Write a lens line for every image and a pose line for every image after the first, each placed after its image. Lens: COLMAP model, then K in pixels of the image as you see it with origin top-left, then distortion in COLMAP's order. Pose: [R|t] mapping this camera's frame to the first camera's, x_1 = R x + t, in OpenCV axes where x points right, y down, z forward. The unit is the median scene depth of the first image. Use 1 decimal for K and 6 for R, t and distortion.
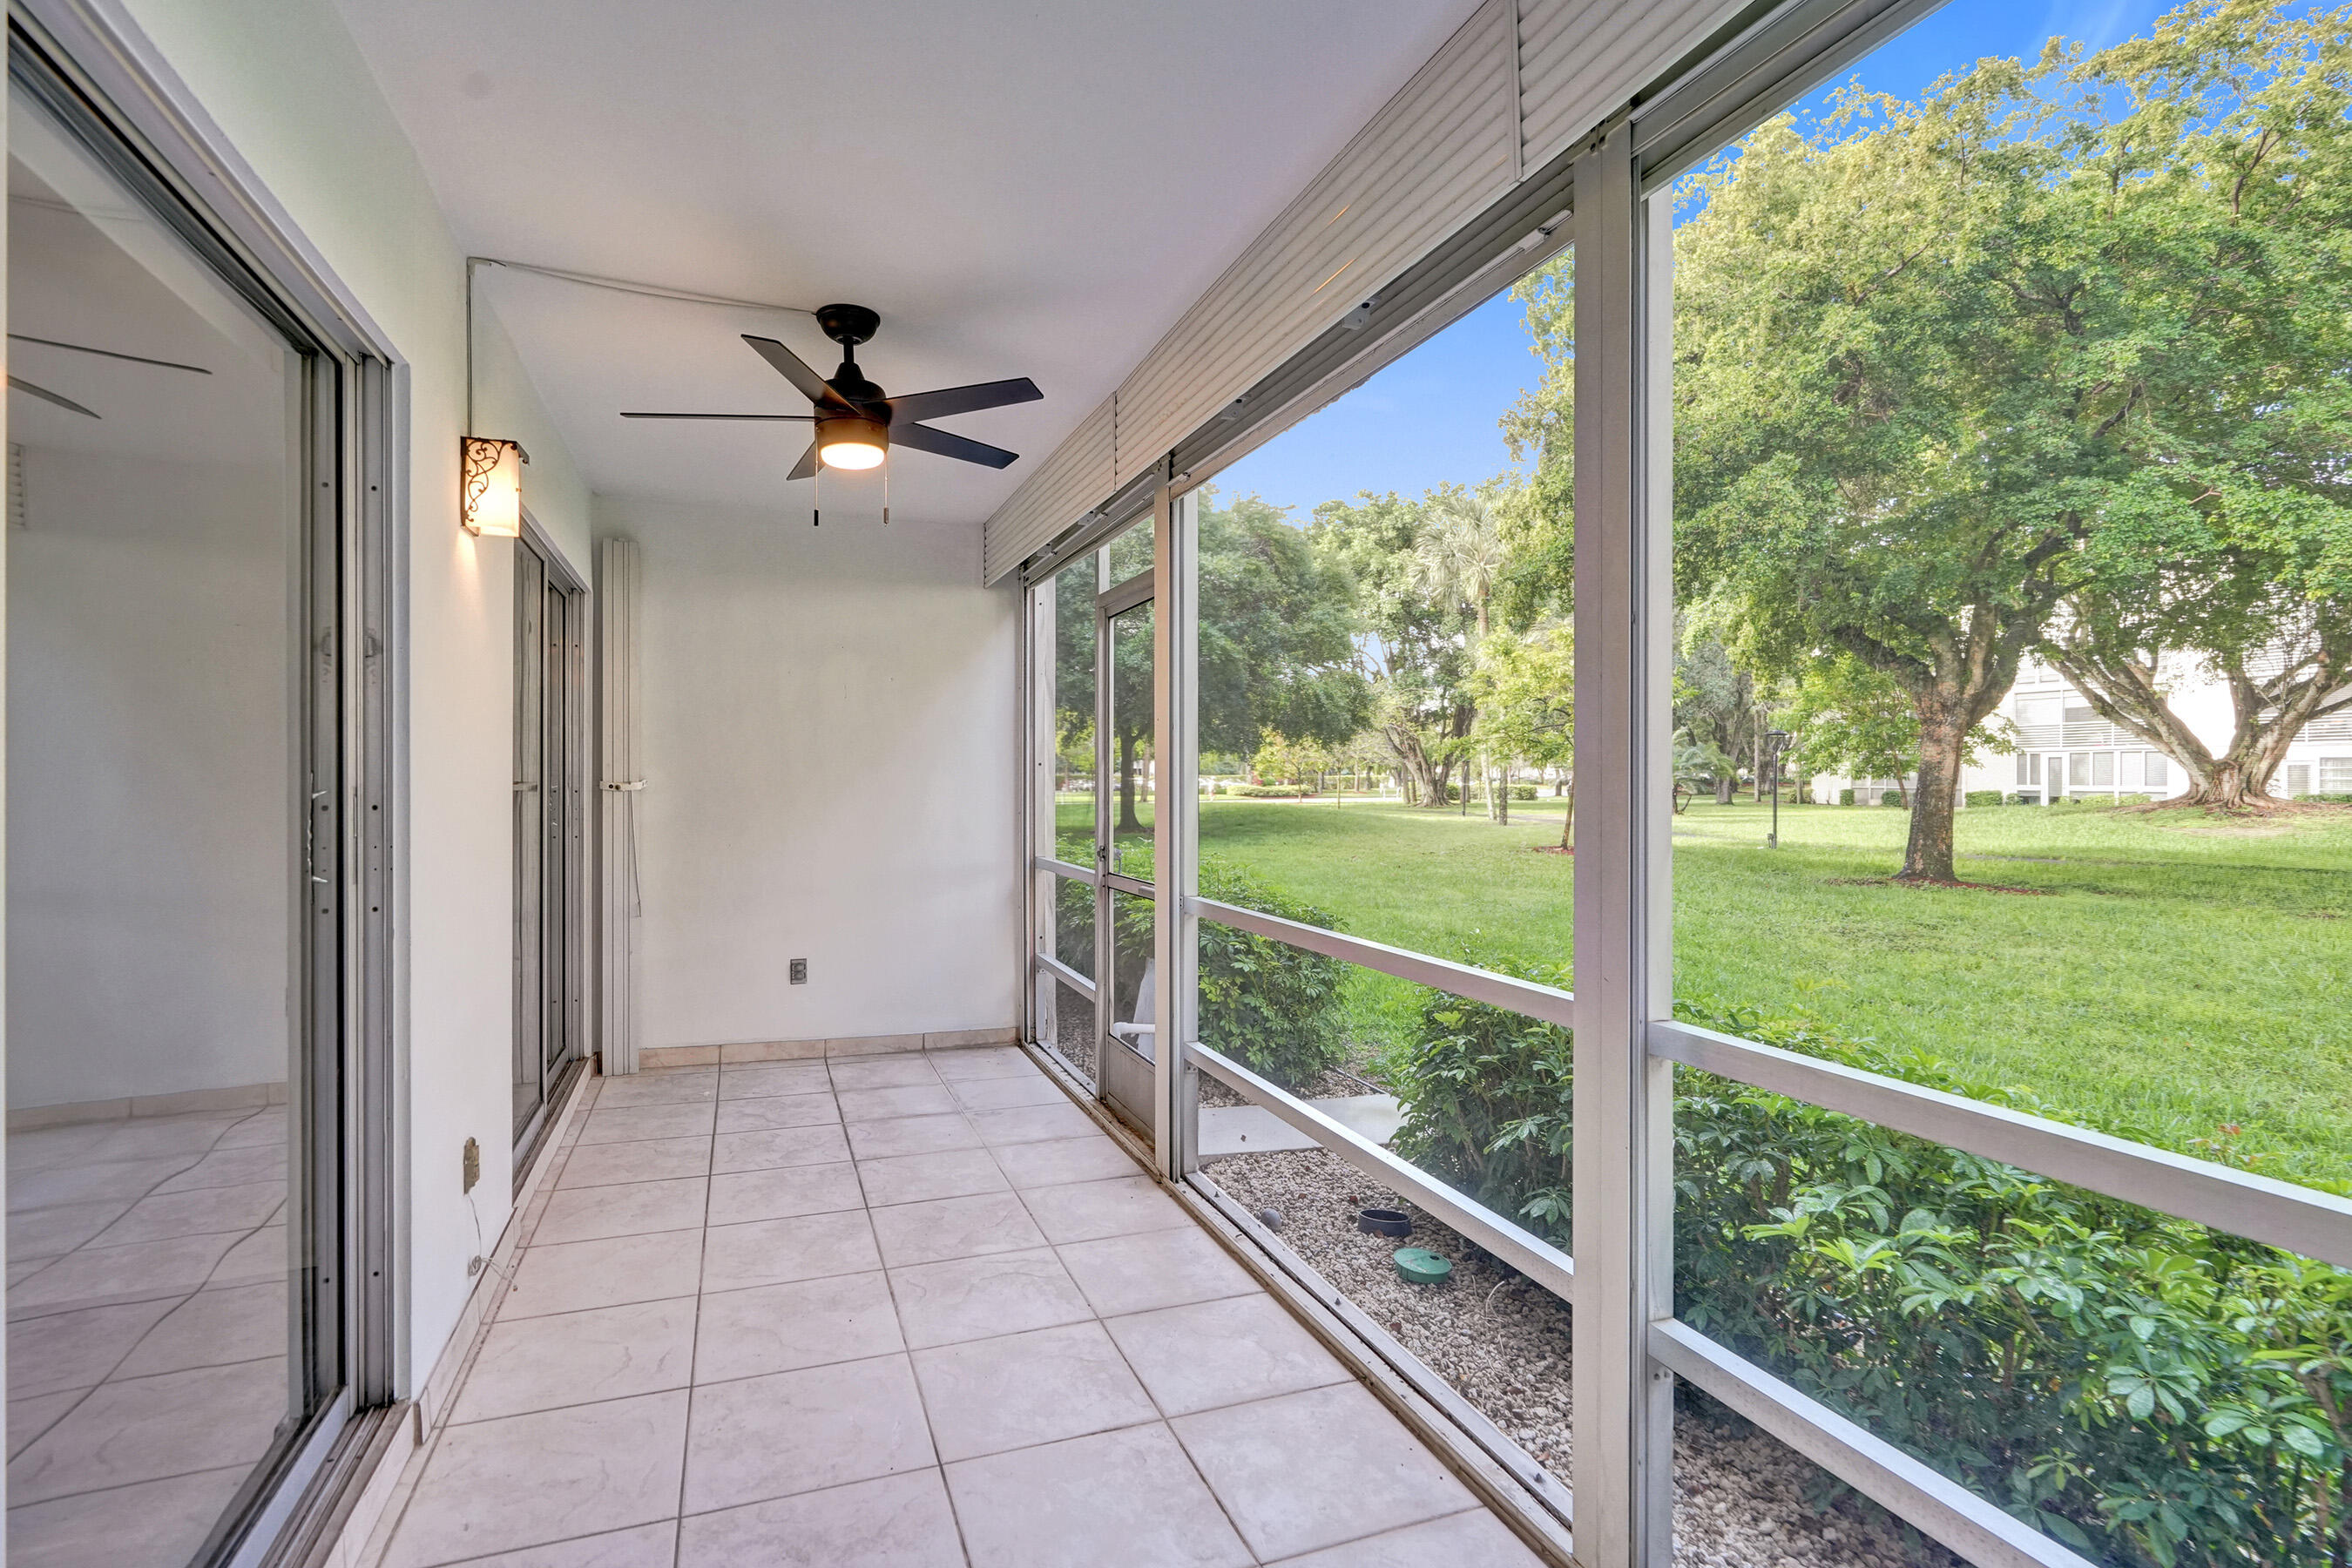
lens RADIAL K [[1095.8, 0, 1163.3], [0, 1095.8, 792.6], [0, 0, 1]] dist [-0.001843, 0.000291]
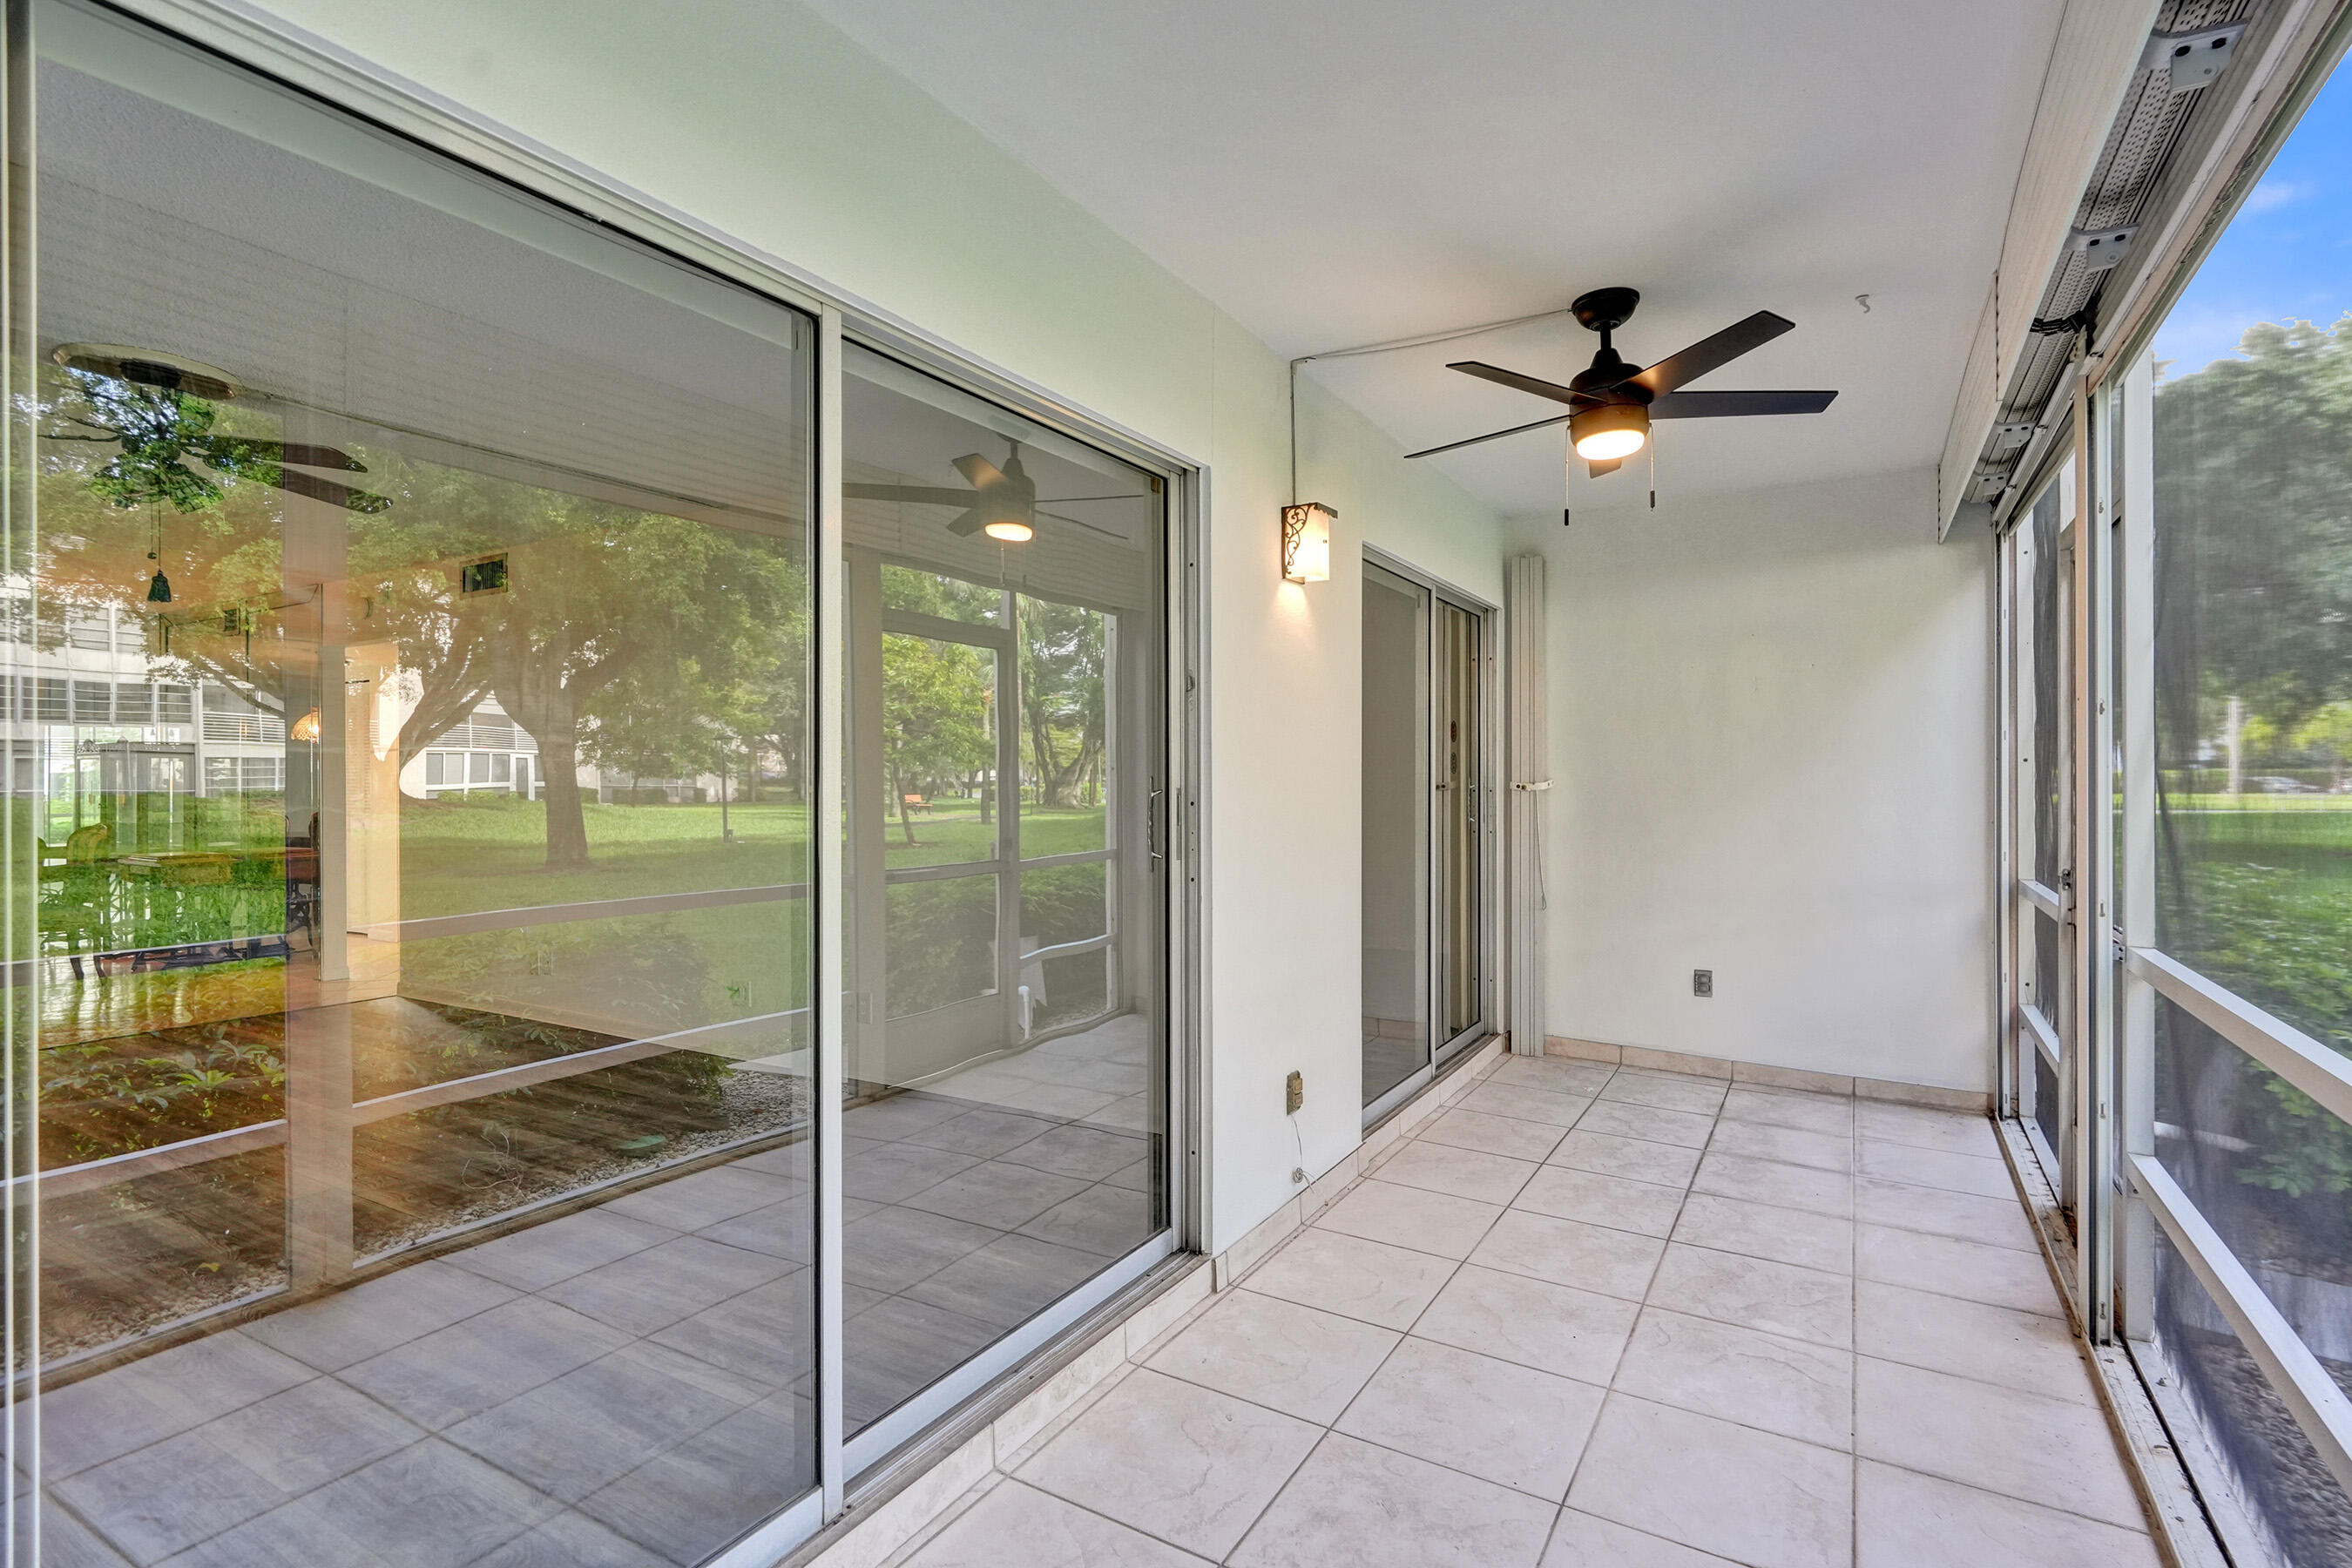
lens RADIAL K [[1095.8, 0, 1163.3], [0, 1095.8, 792.6], [0, 0, 1]] dist [-0.001843, 0.000291]
pose [[0.637660, 0.009324, -0.770261, 0.149981], [-0.008364, 0.999952, 0.005180, -0.003046], [0.770272, 0.003139, 0.637707, 0.062748]]
